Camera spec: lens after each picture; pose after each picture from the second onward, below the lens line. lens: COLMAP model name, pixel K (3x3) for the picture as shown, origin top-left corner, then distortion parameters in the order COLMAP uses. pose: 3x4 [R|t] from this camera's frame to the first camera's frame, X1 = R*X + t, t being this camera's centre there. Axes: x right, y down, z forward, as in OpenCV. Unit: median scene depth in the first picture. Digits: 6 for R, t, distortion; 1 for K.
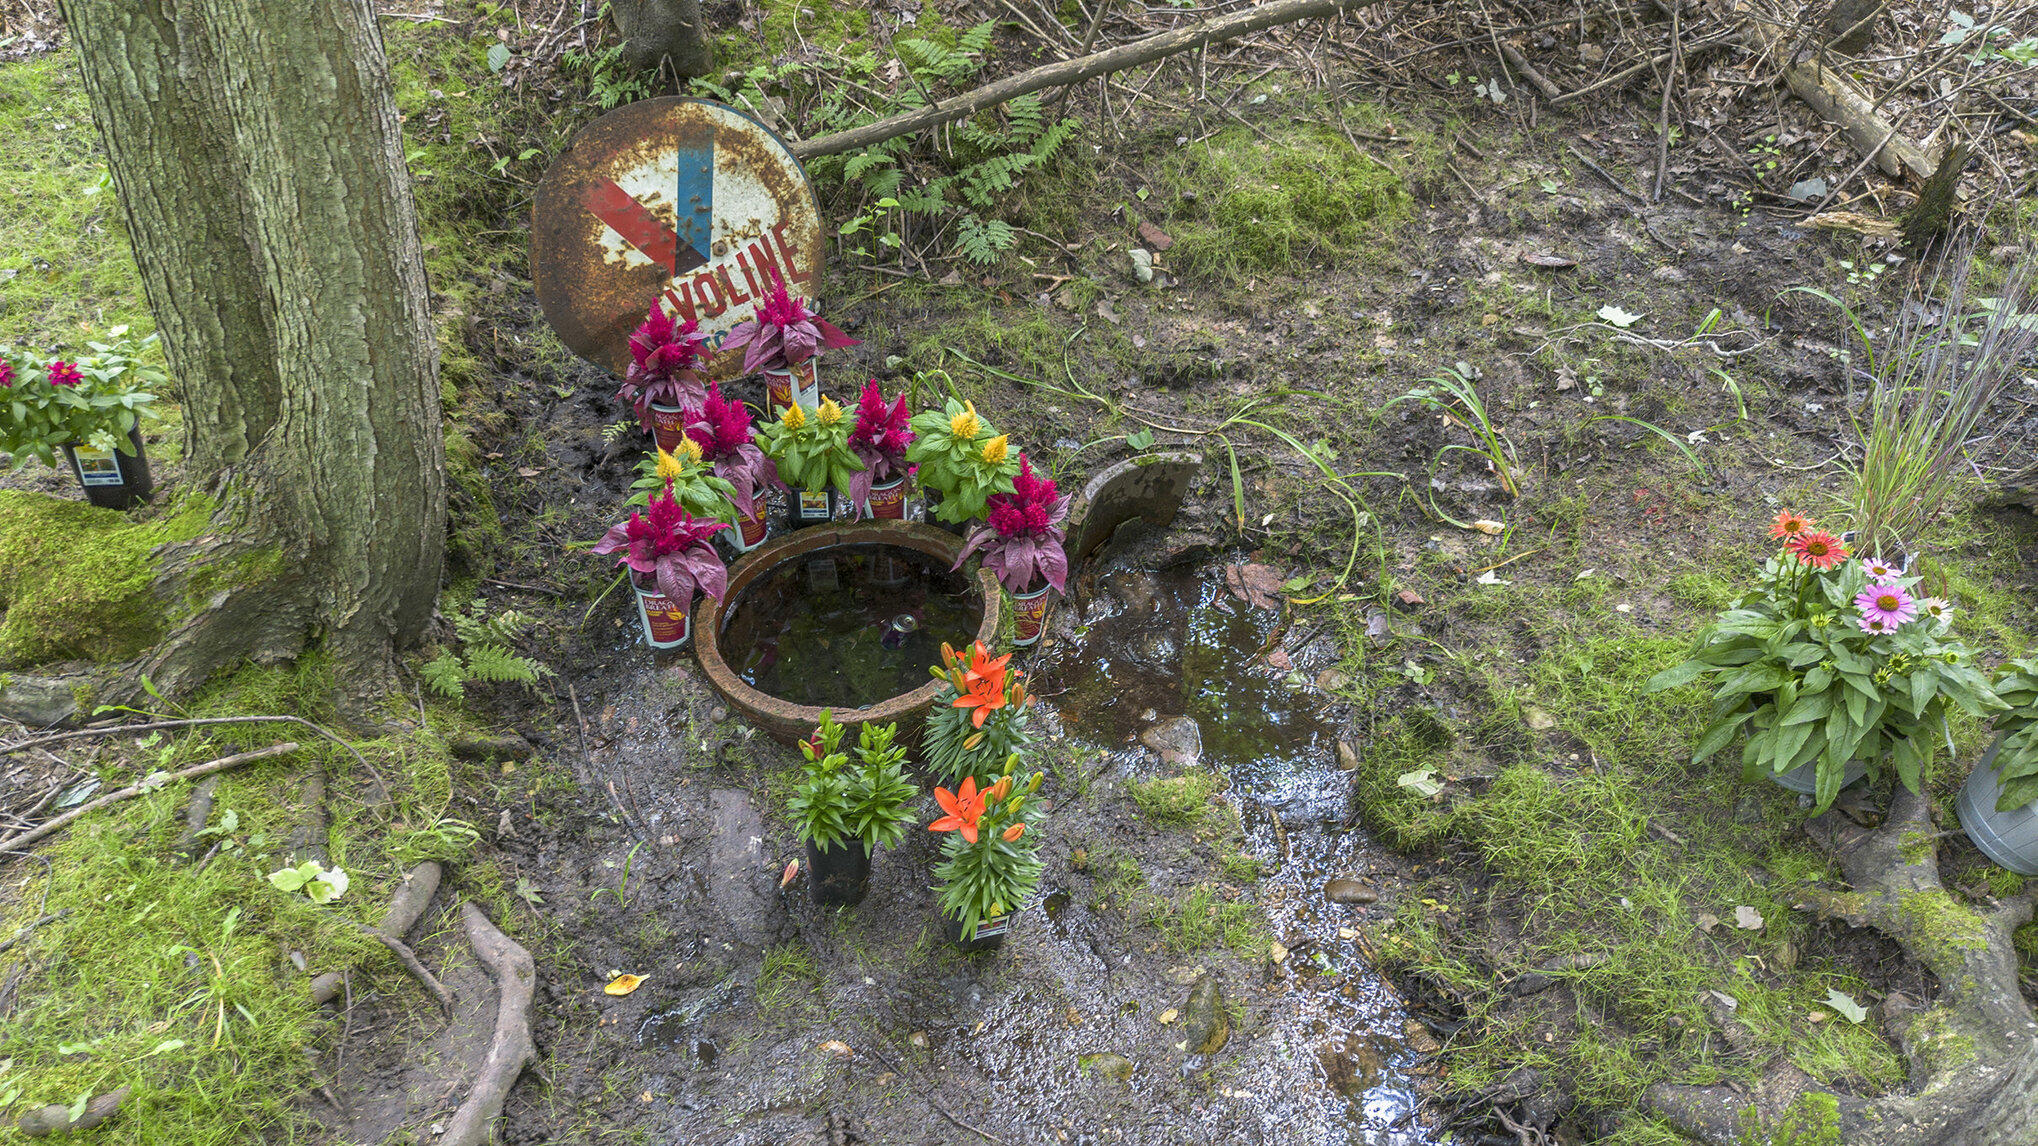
lens RADIAL K [[1469.9, 0, 1019.0], [0, 1469.9, 573.0], [0, 0, 1]] dist [0.006636, 0.005410]
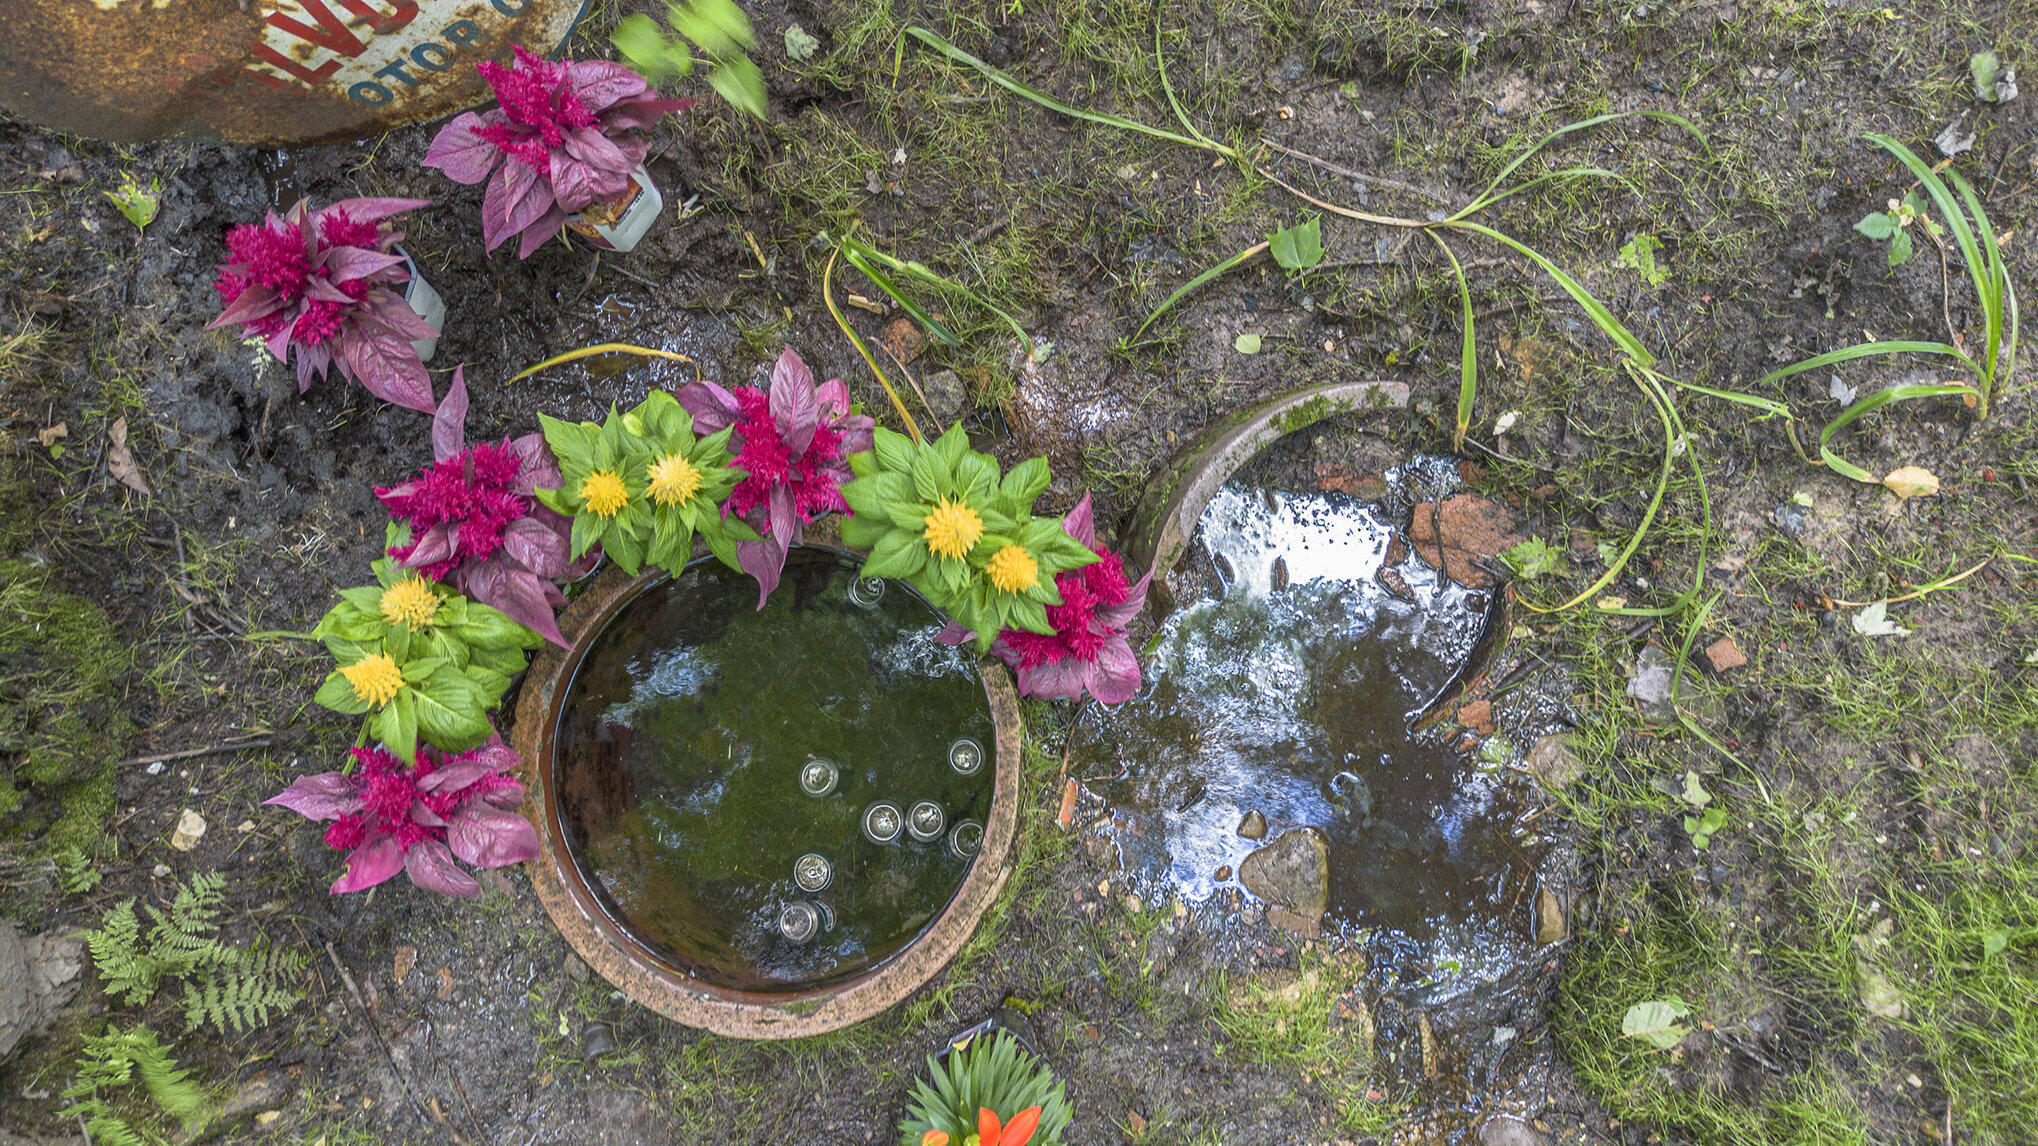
lens RADIAL K [[1469.9, 0, 1019.0], [0, 1469.9, 573.0], [0, 0, 1]] dist [0.006636, 0.005410]
pose [[0.999865, 0.009920, -0.013079, -0.006070], [0.002791, 0.682404, 0.730970, -0.414995], [0.016176, -0.730908, 0.682285, 0.595881]]
